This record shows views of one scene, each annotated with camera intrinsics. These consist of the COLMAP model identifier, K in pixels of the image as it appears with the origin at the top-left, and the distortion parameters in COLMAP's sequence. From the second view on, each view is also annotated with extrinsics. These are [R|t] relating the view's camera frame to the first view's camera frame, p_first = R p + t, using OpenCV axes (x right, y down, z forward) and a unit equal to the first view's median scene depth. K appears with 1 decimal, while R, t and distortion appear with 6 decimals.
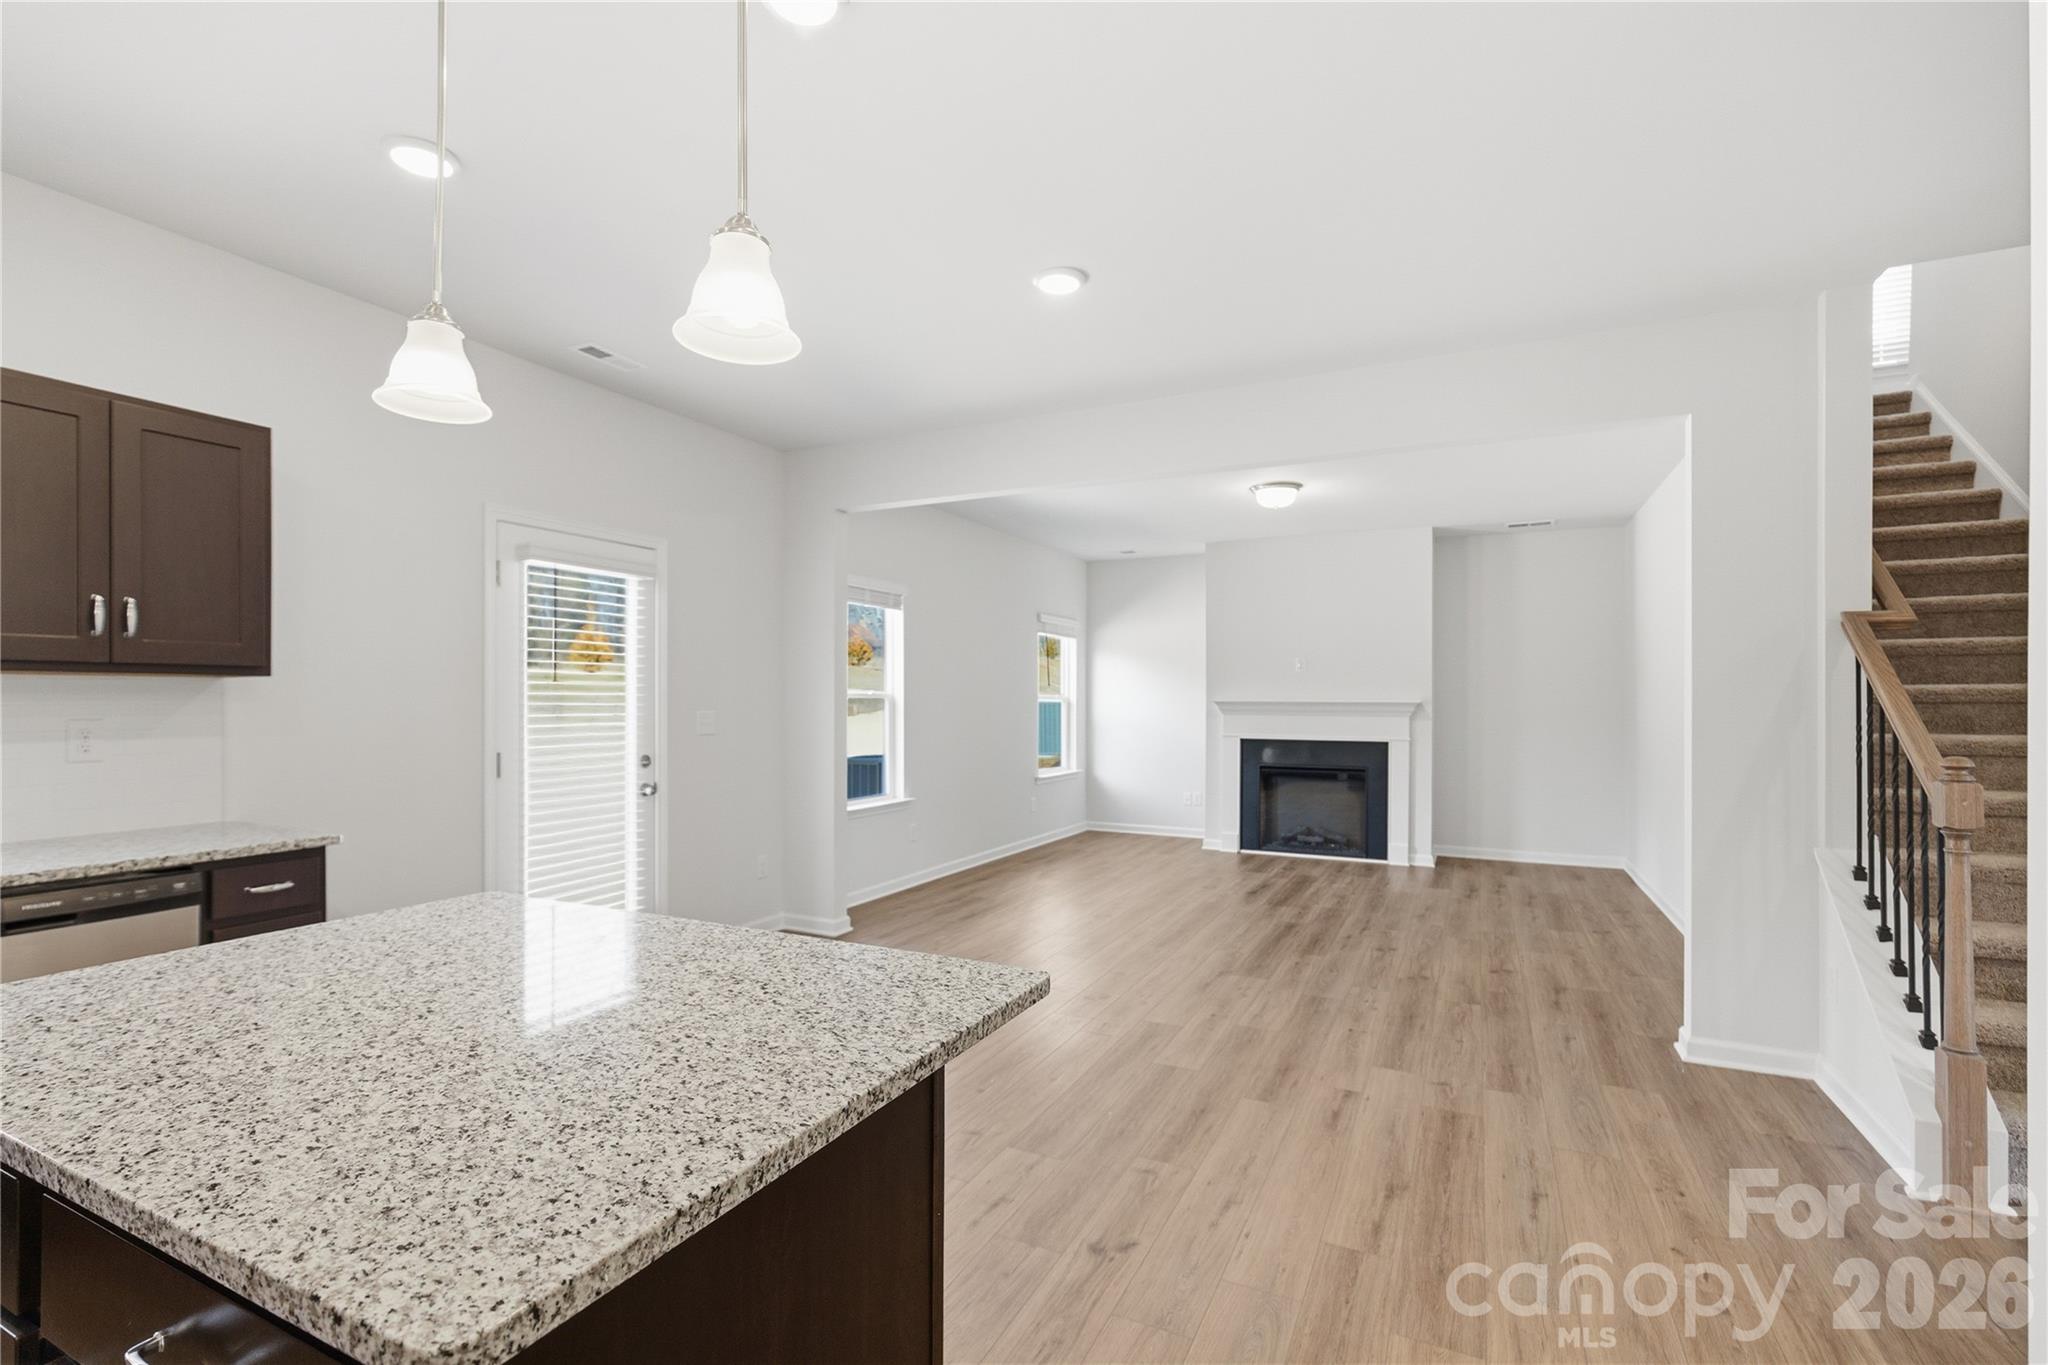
lens RADIAL K [[930.0, 0, 1013.4], [0, 930.0, 695.0], [0, 0, 1]] dist [0.001447, 0.000074]
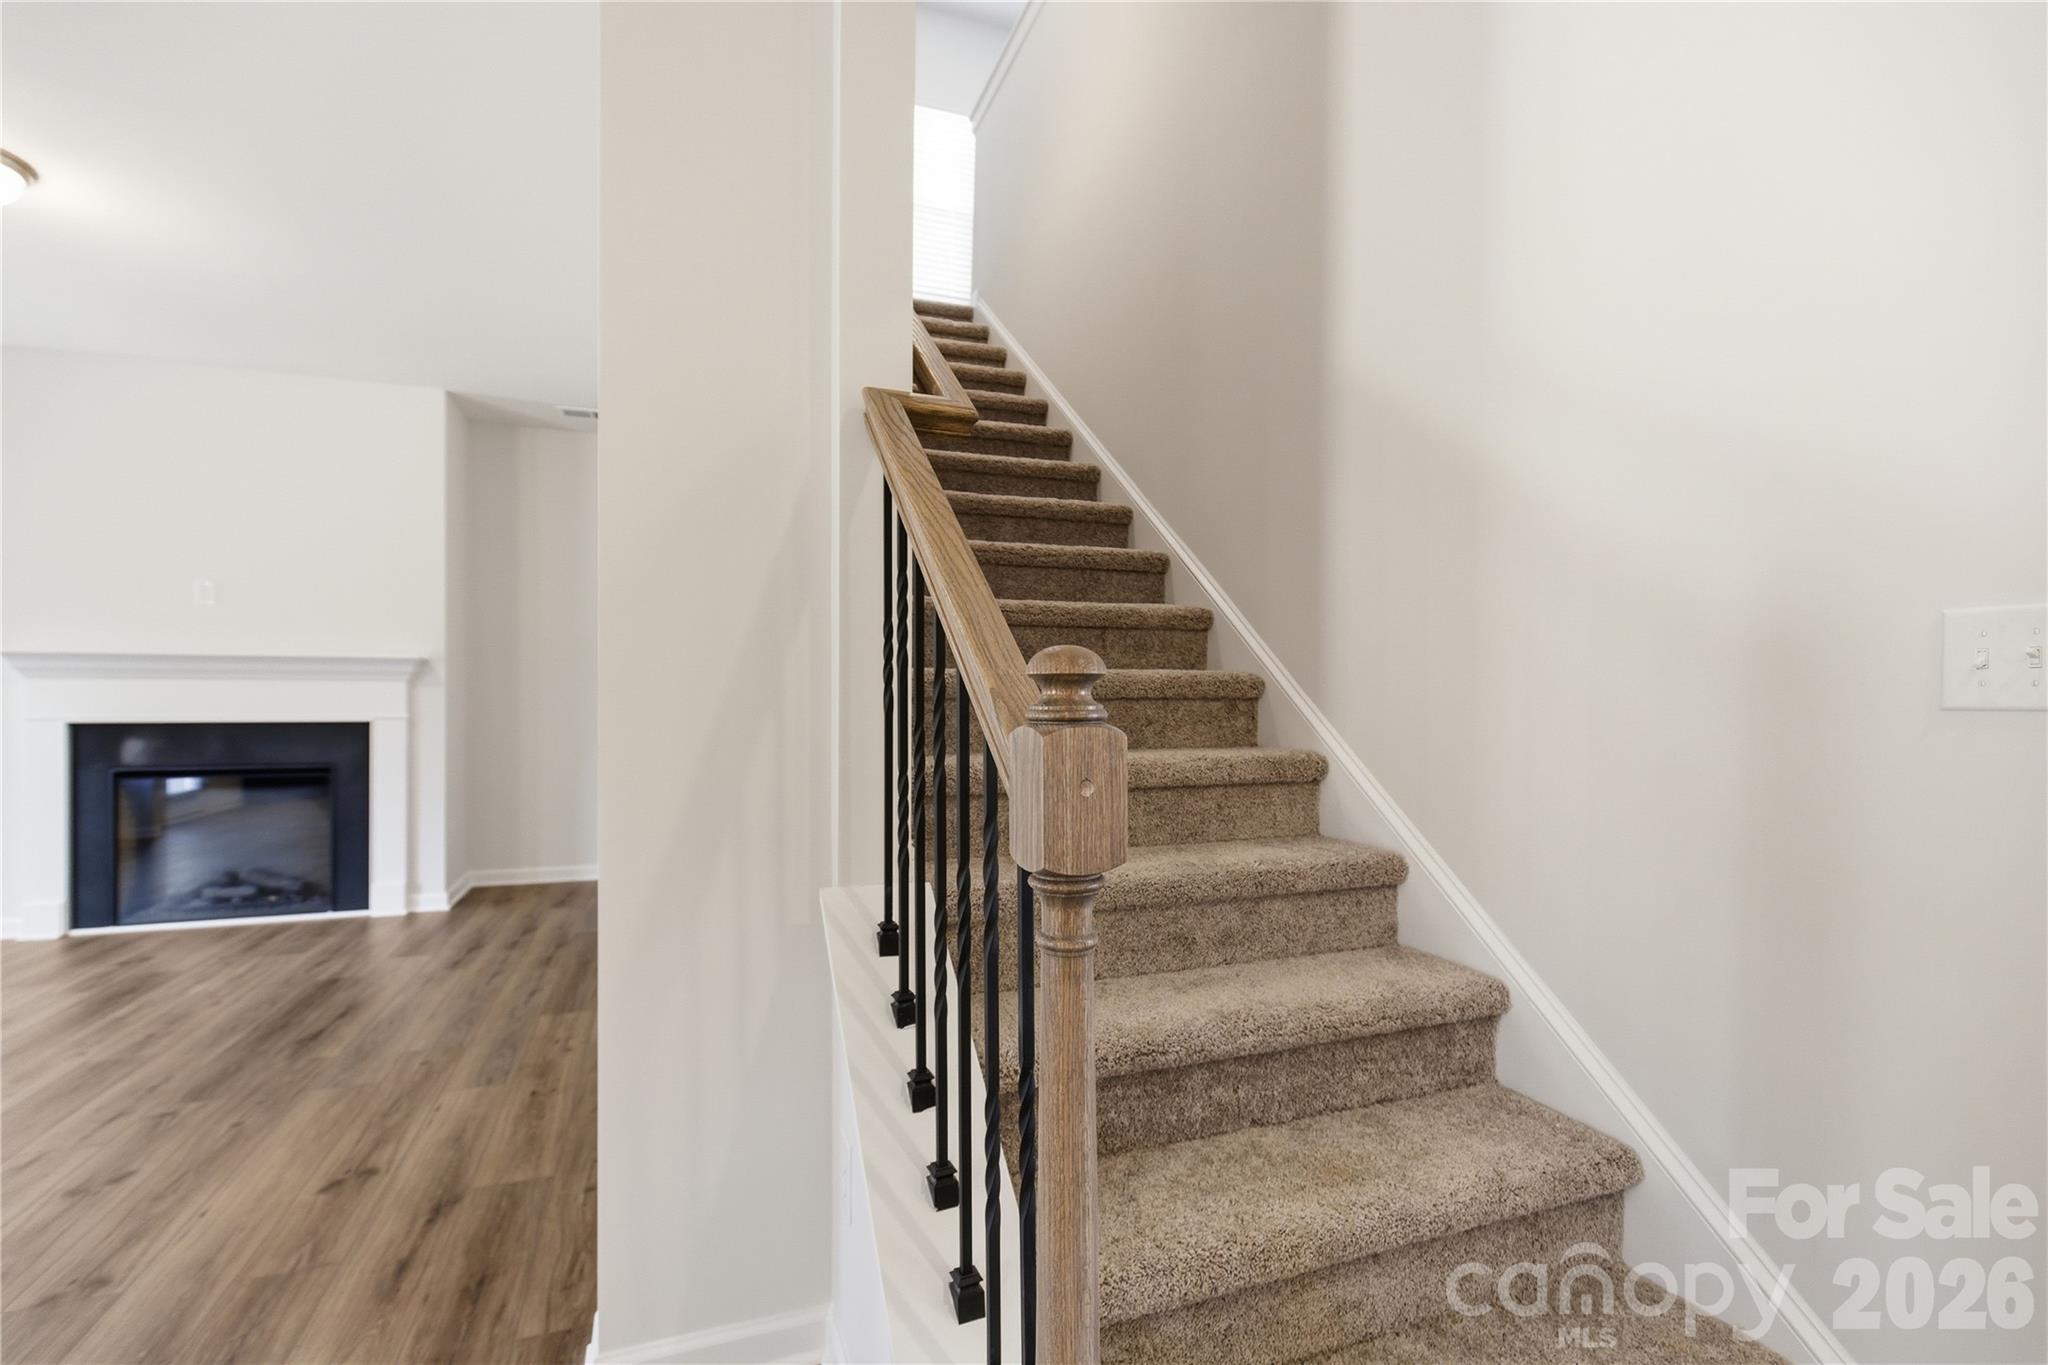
lens RADIAL K [[930.0, 0, 1020.6], [0, 930.0, 685.8], [0, 0, 1]] dist [0.001447, 0.000074]
pose [[0.684130, 0.002477, 0.729356, 0.434903], [-0.003210, 0.999995, -0.000385, 0.045494], [-0.729353, -0.002078, 0.684135, 0.448249]]
